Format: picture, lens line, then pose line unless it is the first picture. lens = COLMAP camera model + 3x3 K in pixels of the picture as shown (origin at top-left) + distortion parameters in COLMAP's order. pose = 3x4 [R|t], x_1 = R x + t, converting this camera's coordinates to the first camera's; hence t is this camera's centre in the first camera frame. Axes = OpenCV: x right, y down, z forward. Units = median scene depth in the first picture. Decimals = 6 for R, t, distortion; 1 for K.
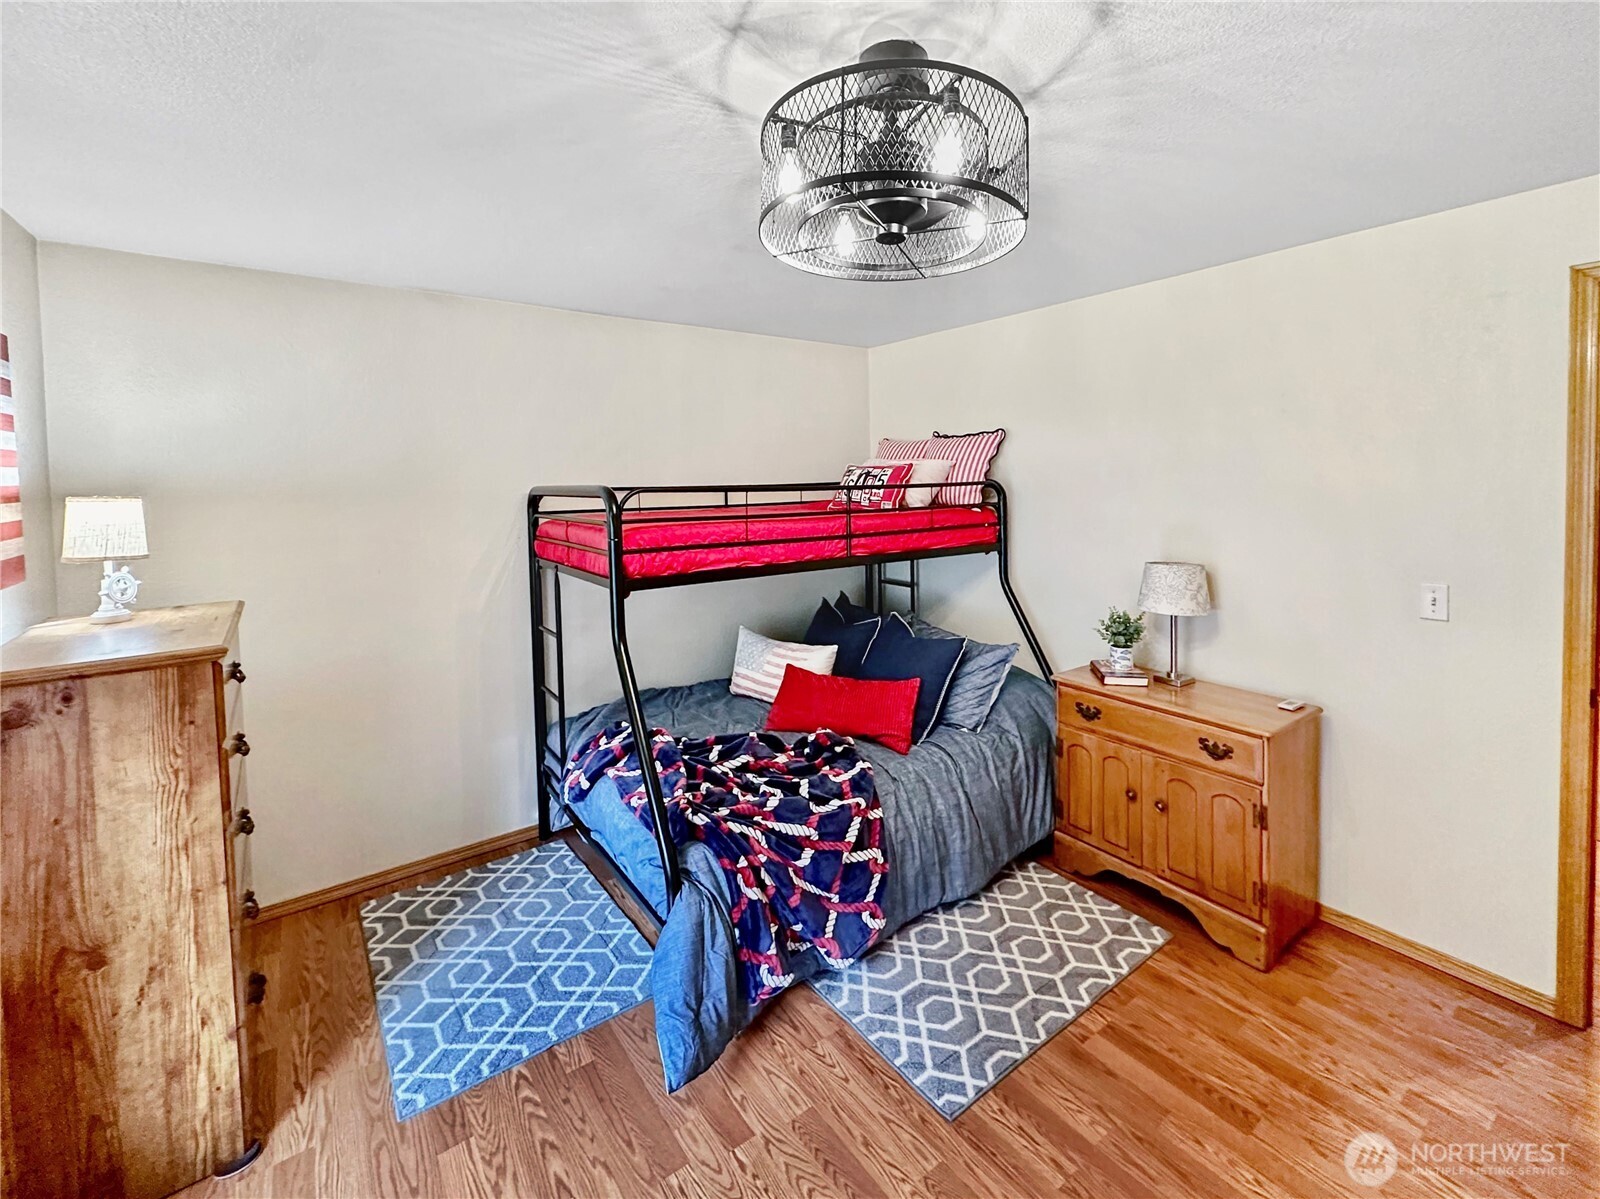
lens RADIAL K [[707.8, 0, 807.1], [0, 707.8, 510.8], [0, 0, 1]] dist [0.002803, 0.000289]
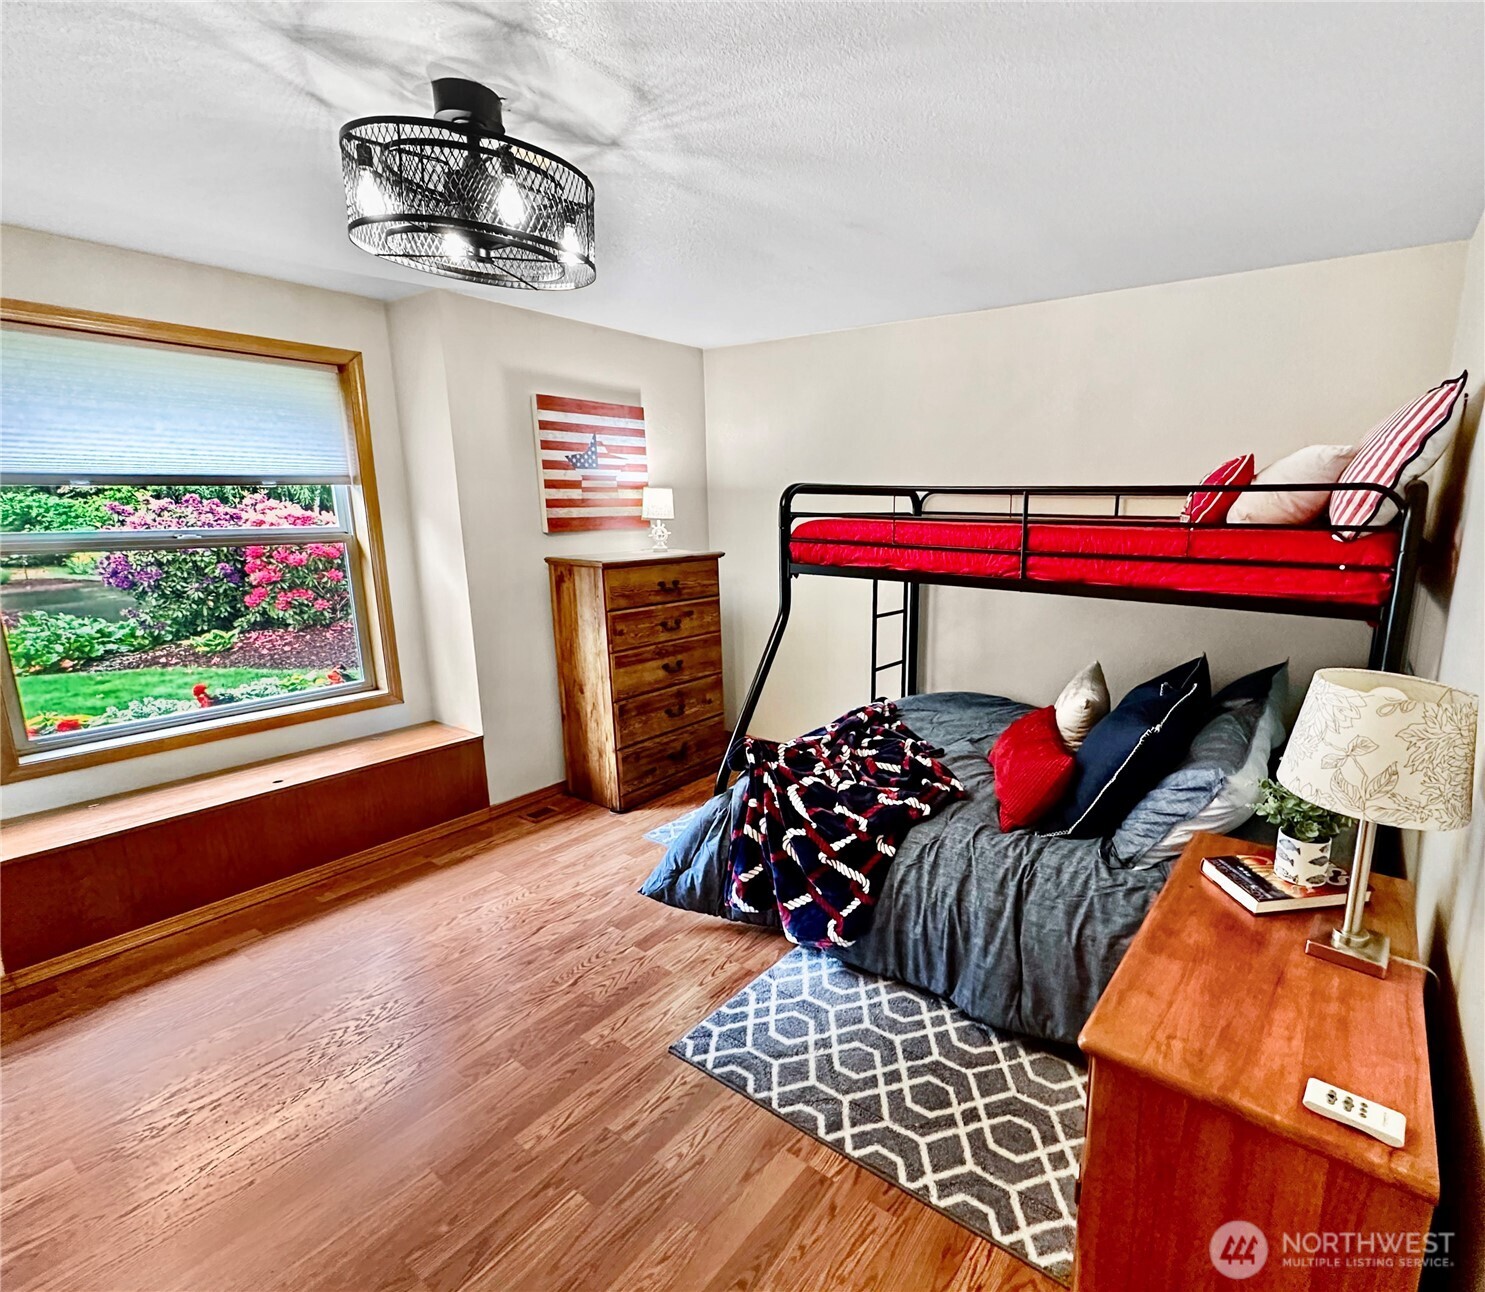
lens RADIAL K [[728.7, 0, 861.7], [0, 728.7, 650.4], [0, 0, 1]] dist [-0.001993, 0.001333]
pose [[0.333055, 0.206397, -0.920041, 1.068128], [-0.053625, 0.978316, 0.200058, -0.010942], [0.941381, -0.017293, 0.336901, 0.781376]]
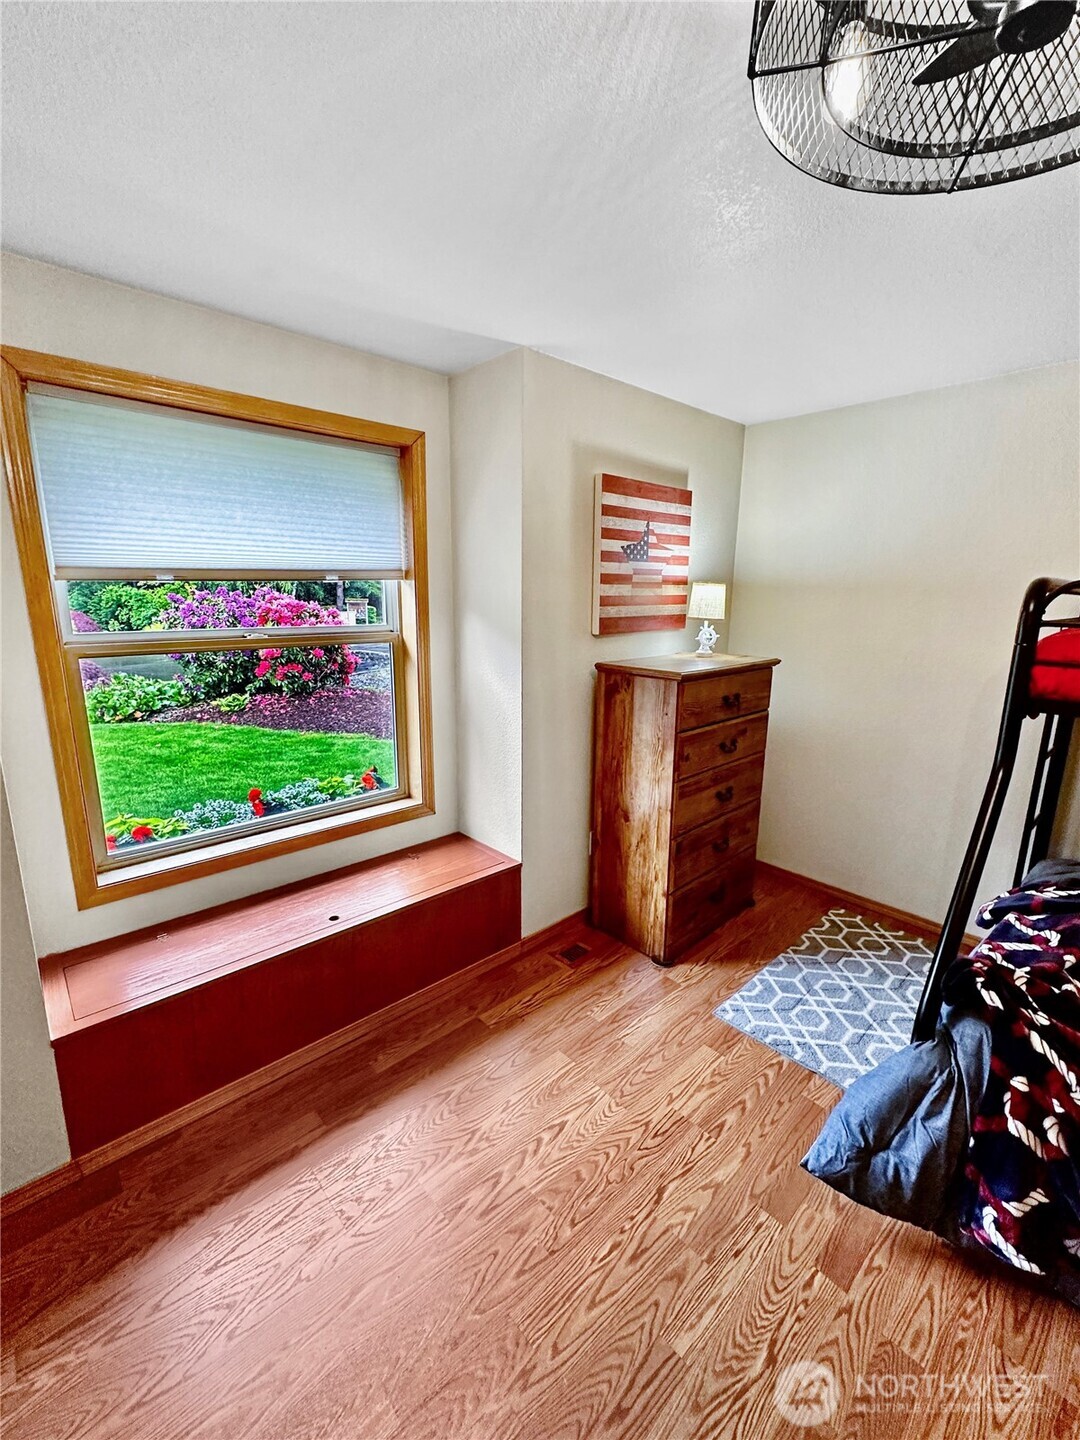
lens RADIAL K [[597.7, 0, 540.0], [0, 597.7, 720.0], [0, 0, 1]] dist [0.000747, 0.000148]
pose [[0.098172, 0.224839, -0.969438, 0.398039], [-0.056943, 0.973817, 0.220088, 0.008294], [0.993539, 0.033597, 0.108404, 0.418519]]
